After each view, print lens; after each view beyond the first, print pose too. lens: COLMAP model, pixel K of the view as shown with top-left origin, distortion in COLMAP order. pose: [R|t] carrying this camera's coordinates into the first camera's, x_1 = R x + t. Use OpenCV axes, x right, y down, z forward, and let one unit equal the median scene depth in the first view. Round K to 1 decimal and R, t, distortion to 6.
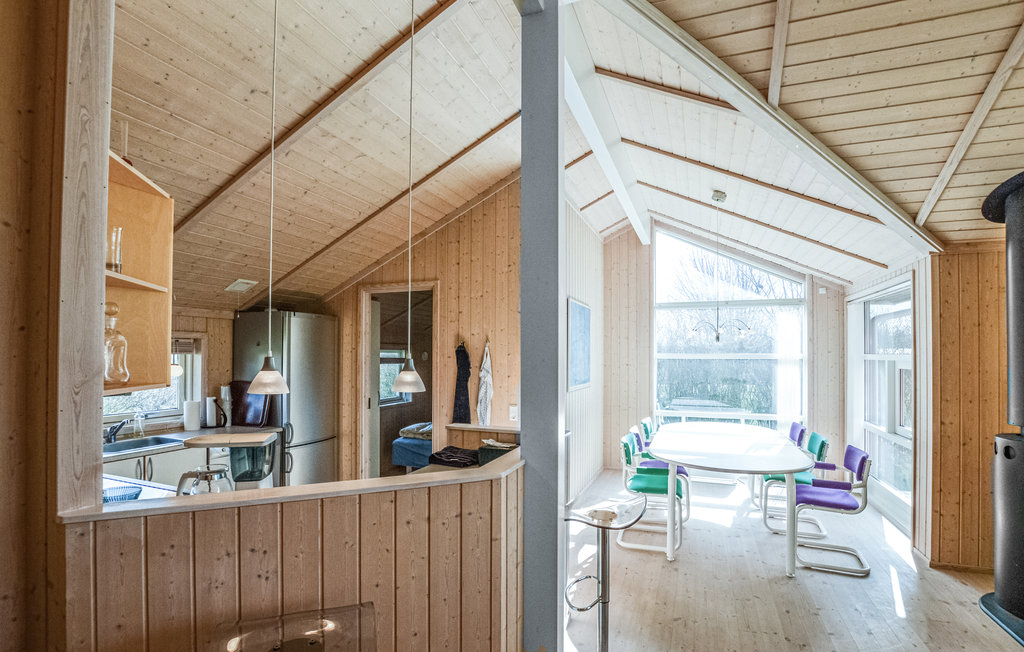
lens RADIAL K [[473.5, 0, 516.8], [0, 473.5, 351.7], [0, 0, 1]] dist [-0.001006, -0.000041]
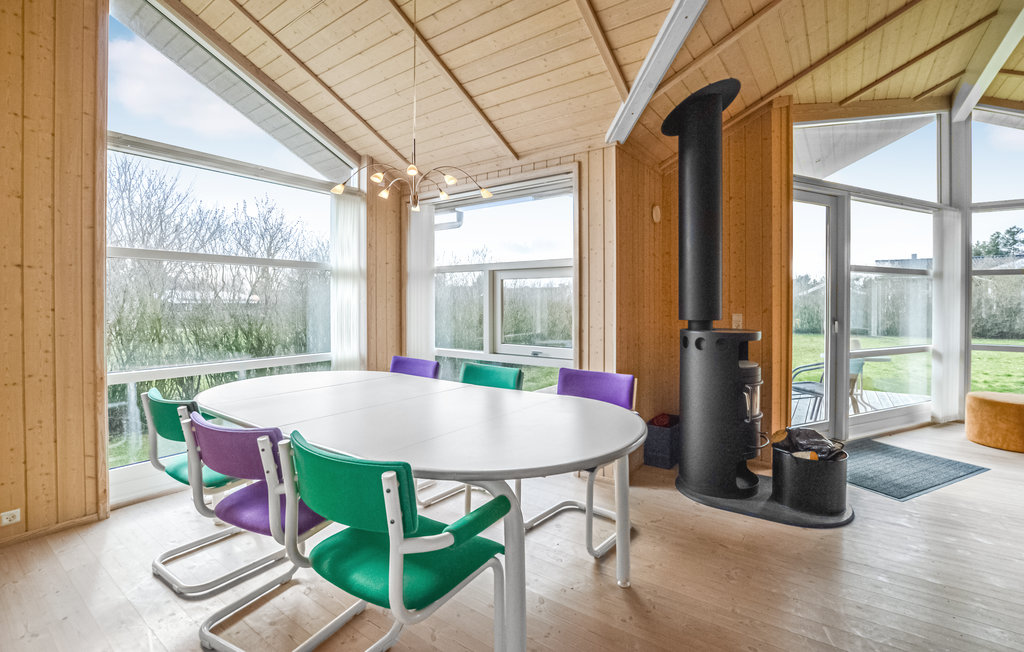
lens RADIAL K [[472.3, 0, 512.0], [0, 472.3, 307.9], [0, 0, 1]] dist [0.001360, 0.000179]
pose [[0.246346, -0.010905, 0.969121, -0.059495], [-0.004341, 0.999914, 0.012355, 0.095560], [-0.969172, -0.007251, 0.246278, 0.929131]]
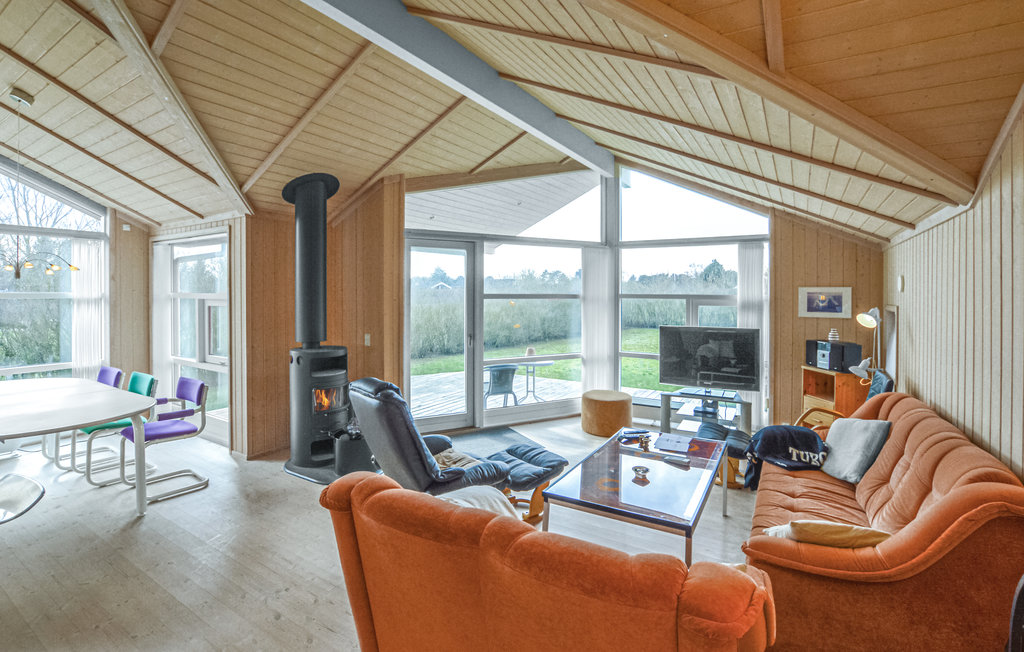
lens RADIAL K [[495.0, 0, 514.1], [0, 495.0, 297.5], [0, 0, 1]] dist [-0.000344, -0.000177]
pose [[0.222370, -0.014437, 0.974855, -0.253298], [-0.006615, 0.999845, 0.016315, -0.011112], [-0.974940, -0.010076, 0.222241, -0.001022]]
